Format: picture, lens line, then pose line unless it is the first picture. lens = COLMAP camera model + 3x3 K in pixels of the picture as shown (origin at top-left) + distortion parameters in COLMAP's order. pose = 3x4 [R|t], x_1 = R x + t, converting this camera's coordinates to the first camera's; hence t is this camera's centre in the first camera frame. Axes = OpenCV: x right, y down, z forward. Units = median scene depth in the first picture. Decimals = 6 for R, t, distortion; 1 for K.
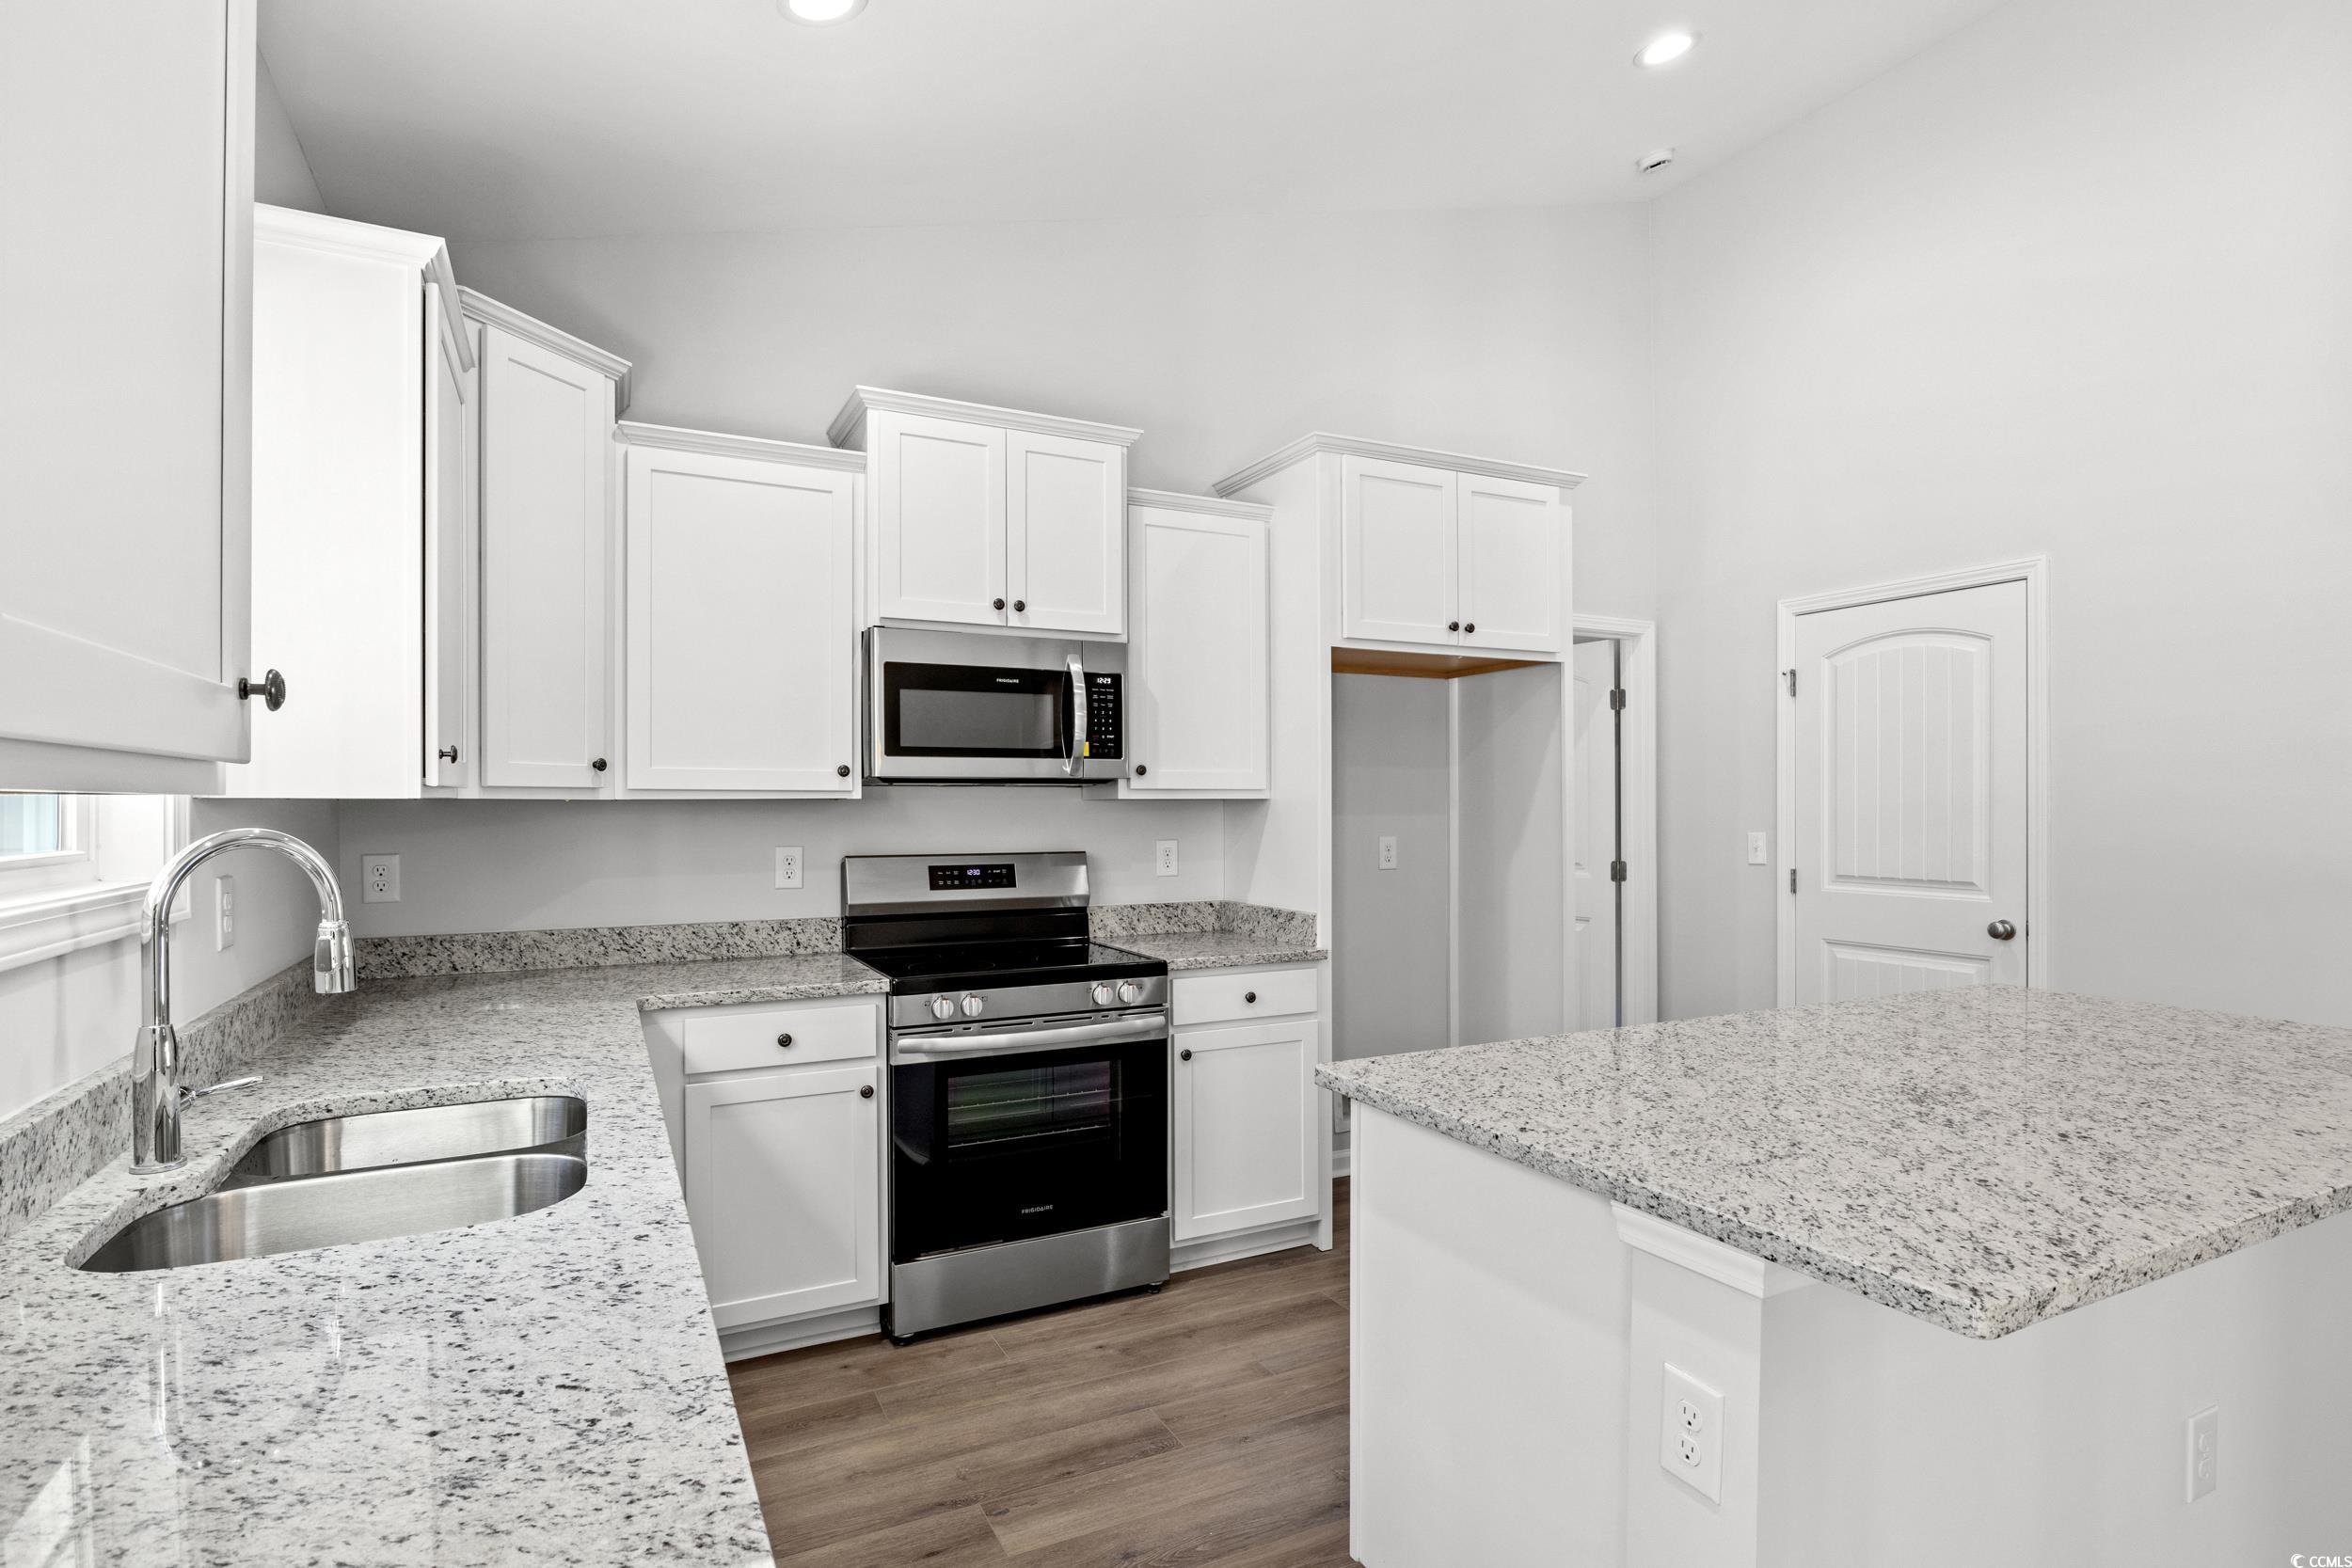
lens RADIAL K [[1189.3, 0, 1185.4], [0, 1189.3, 799.2], [0, 0, 1]] dist [0.000303, 0.000704]
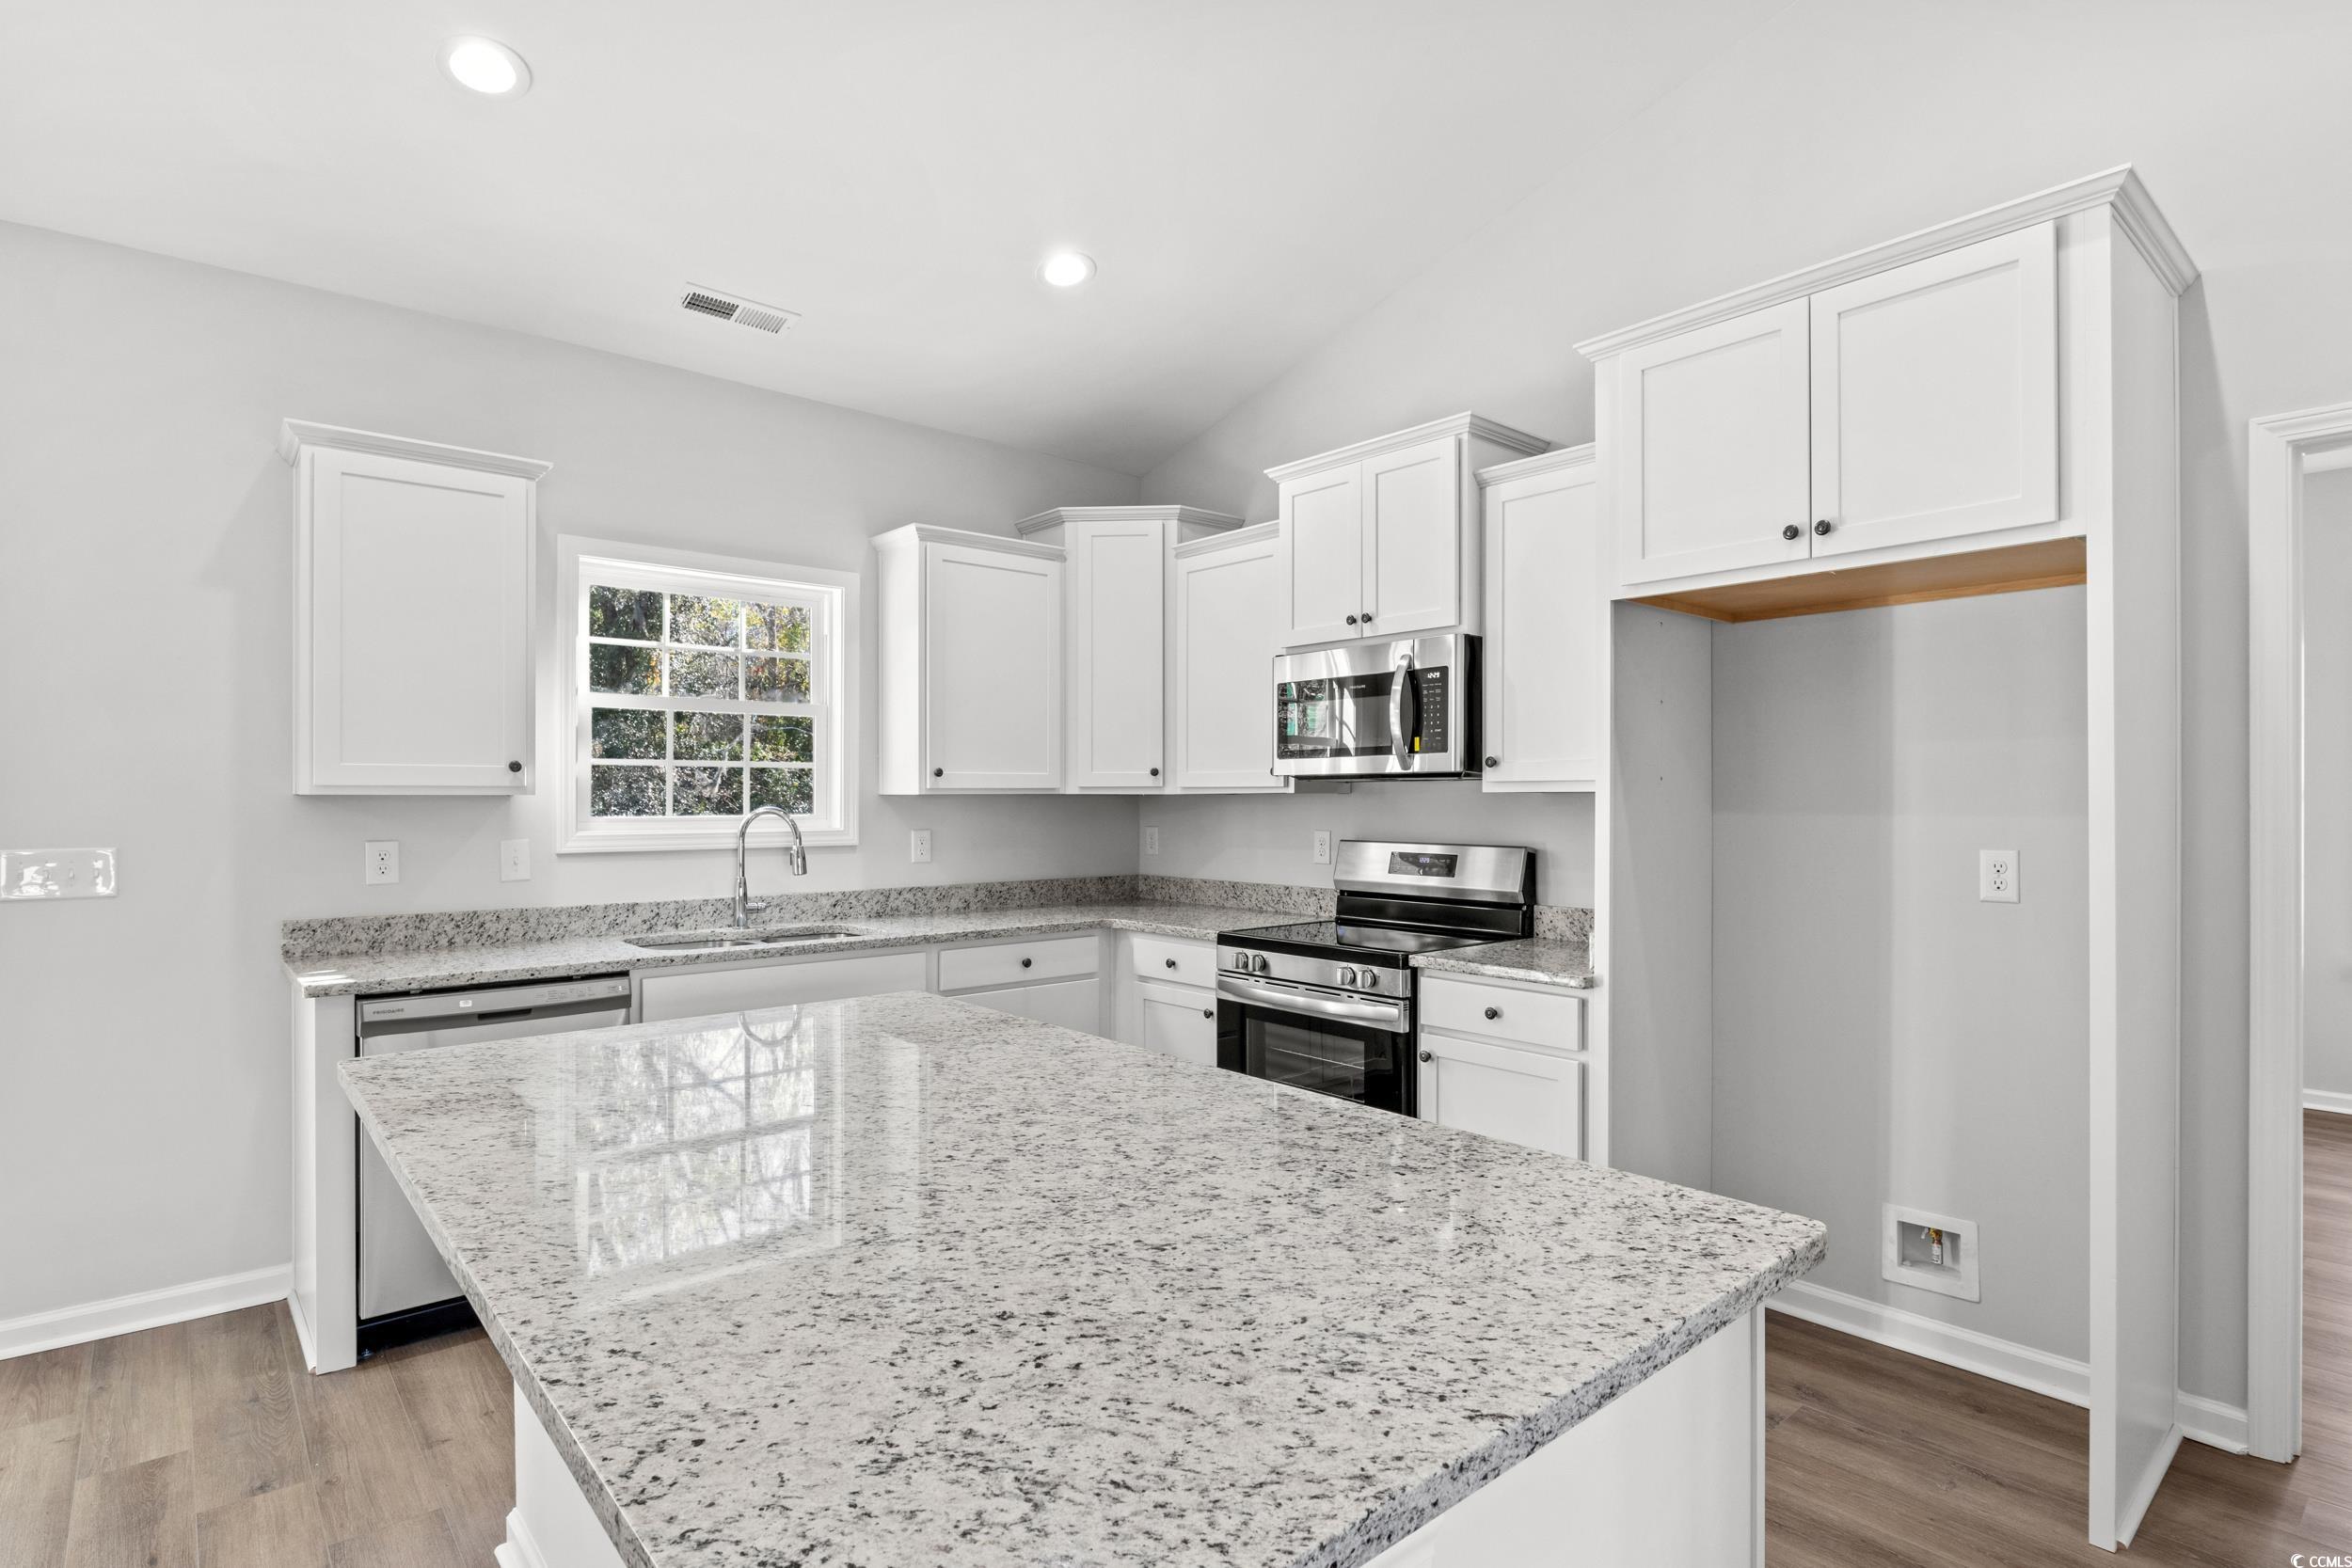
lens RADIAL K [[1189.3, 0, 1185.4], [0, 1189.3, 799.2], [0, 0, 1]] dist [0.000303, 0.000704]
pose [[0.246124, 0.003218, -0.969233, 0.892791], [0.005124, 0.999976, 0.004621, -0.000196], [0.969225, -0.006104, 0.246102, 0.571648]]
